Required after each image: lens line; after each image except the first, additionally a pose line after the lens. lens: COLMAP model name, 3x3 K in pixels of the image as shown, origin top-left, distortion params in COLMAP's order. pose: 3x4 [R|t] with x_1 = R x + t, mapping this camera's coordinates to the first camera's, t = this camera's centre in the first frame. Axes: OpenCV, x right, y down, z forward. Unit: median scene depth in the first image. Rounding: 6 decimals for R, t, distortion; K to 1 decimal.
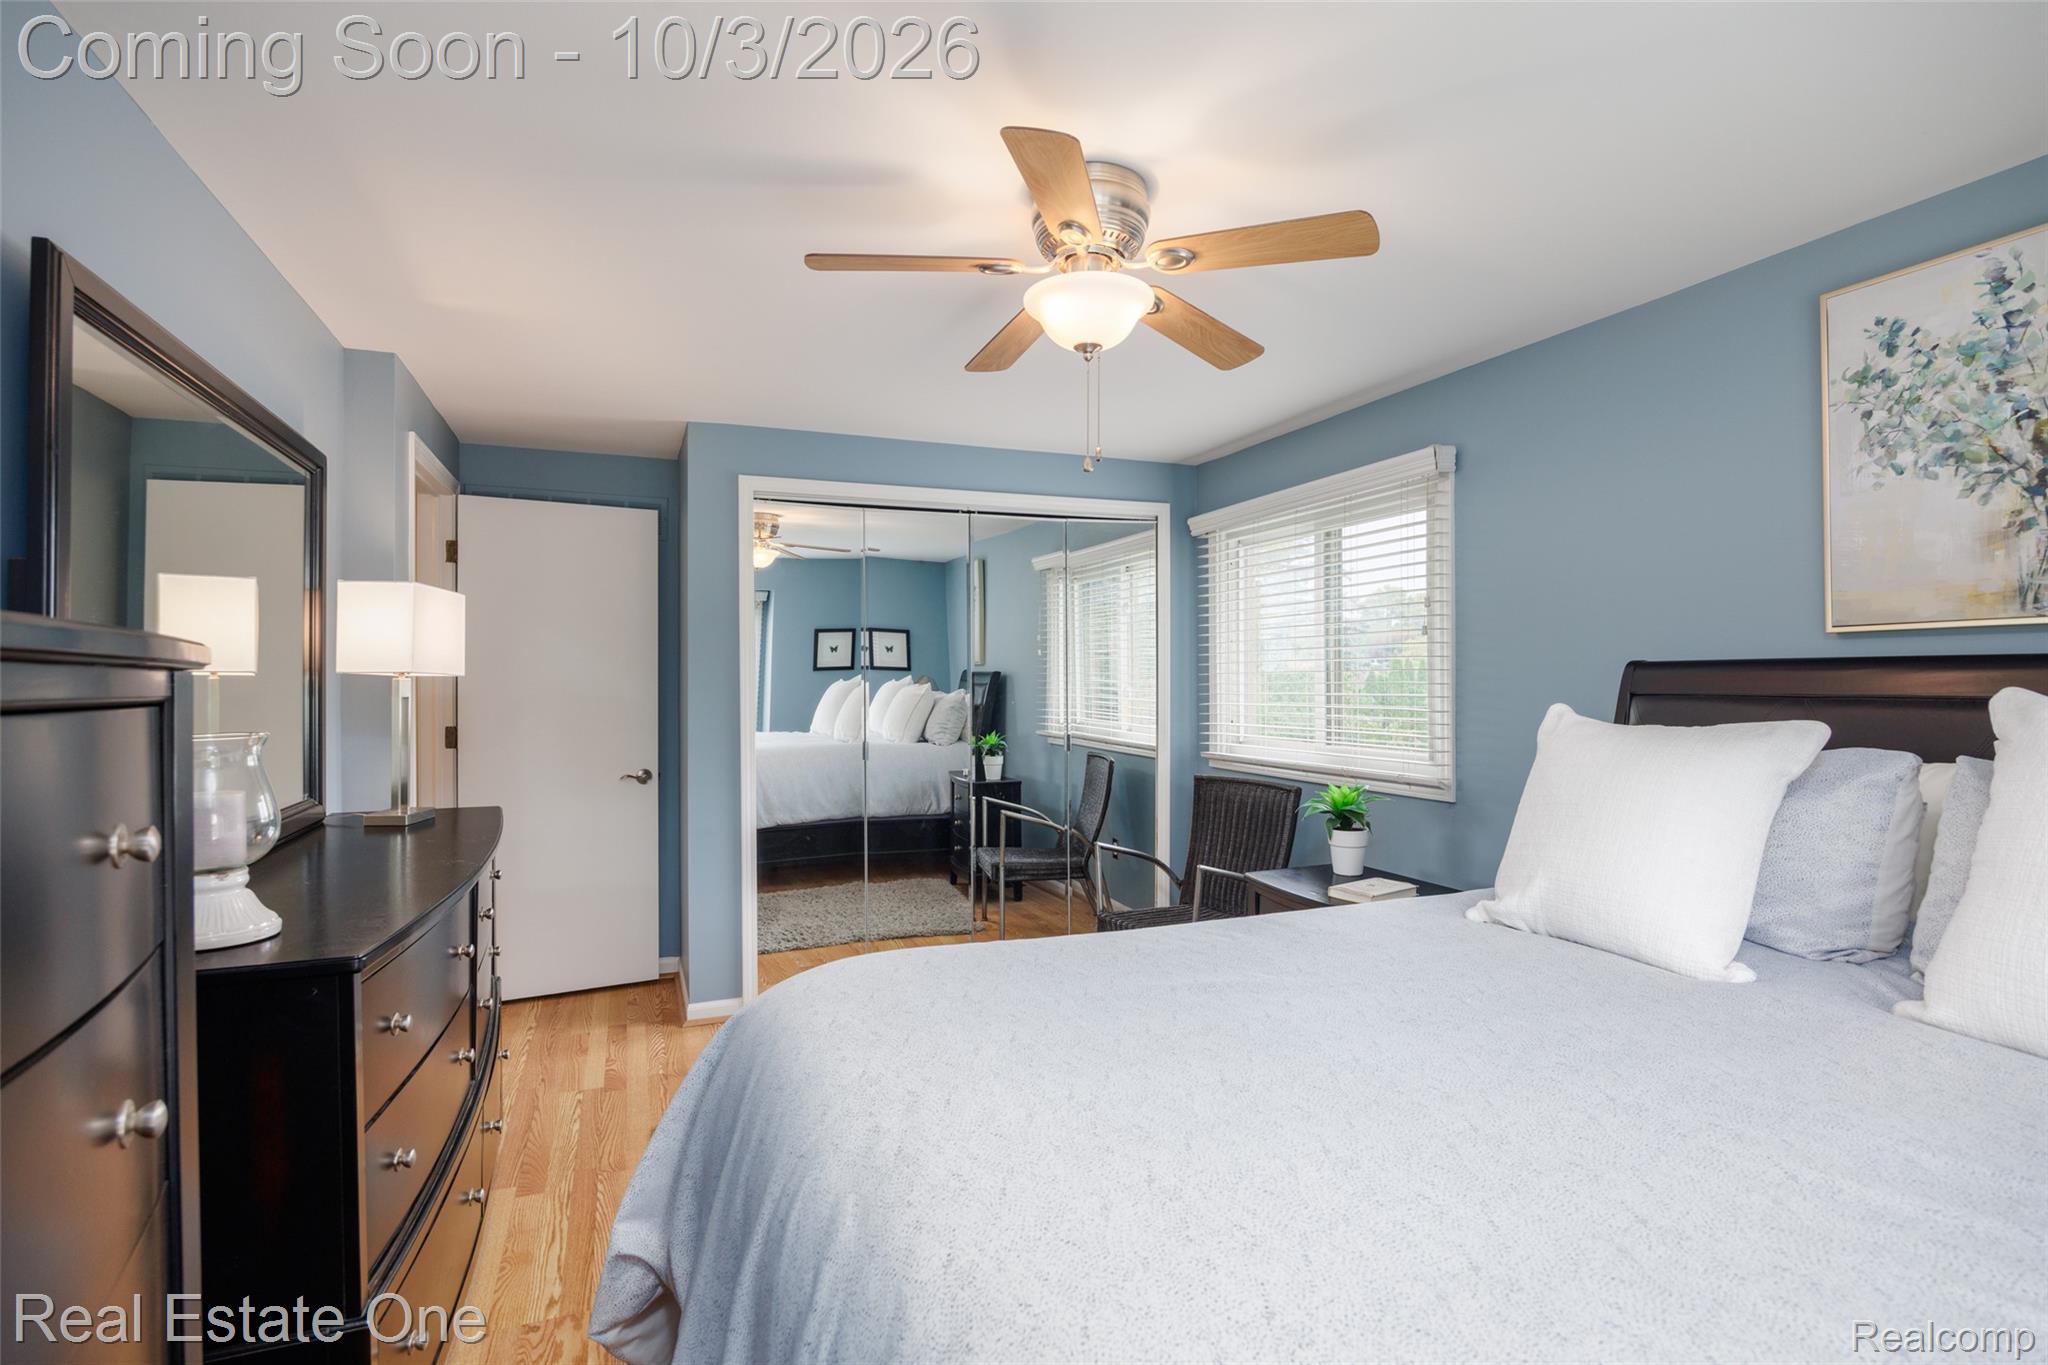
lens RADIAL K [[997.8, 0, 1017.3], [0, 997.8, 682.4], [0, 0, 1]] dist [-0.014176, -0.000851]
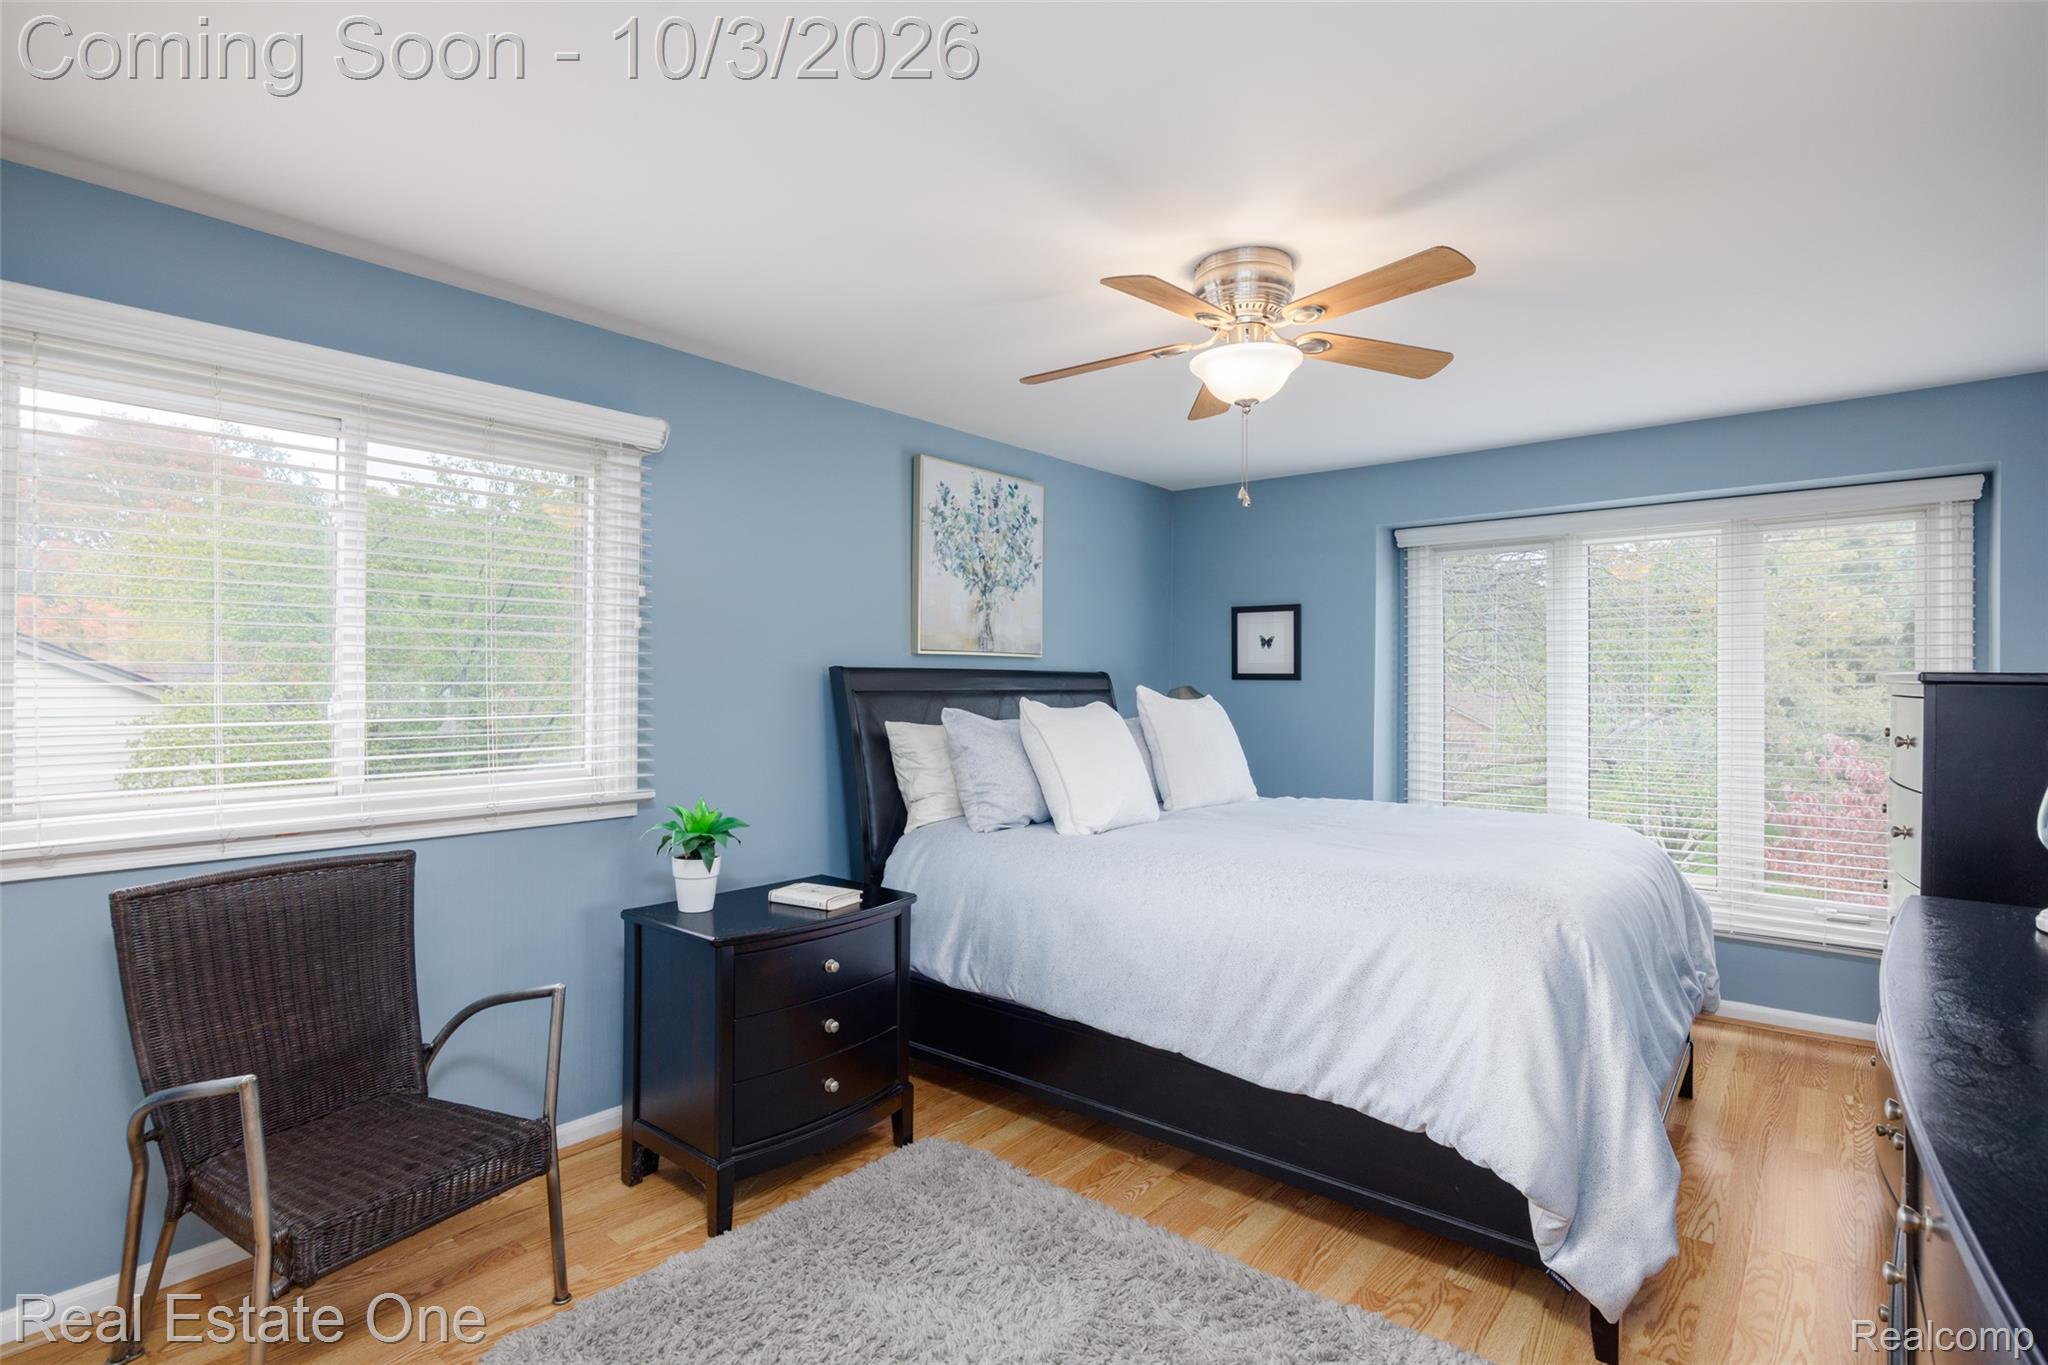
lens RADIAL K [[997.8, 0, 1016.2], [0, 997.8, 675.0], [0, 0, 1]] dist [-0.014176, -0.000851]
pose [[-0.479898, -0.006028, 0.877303, -0.822235], [-0.010970, 0.999939, 0.000870, -0.017056], [-0.877255, -0.009207, -0.479936, 1.786815]]
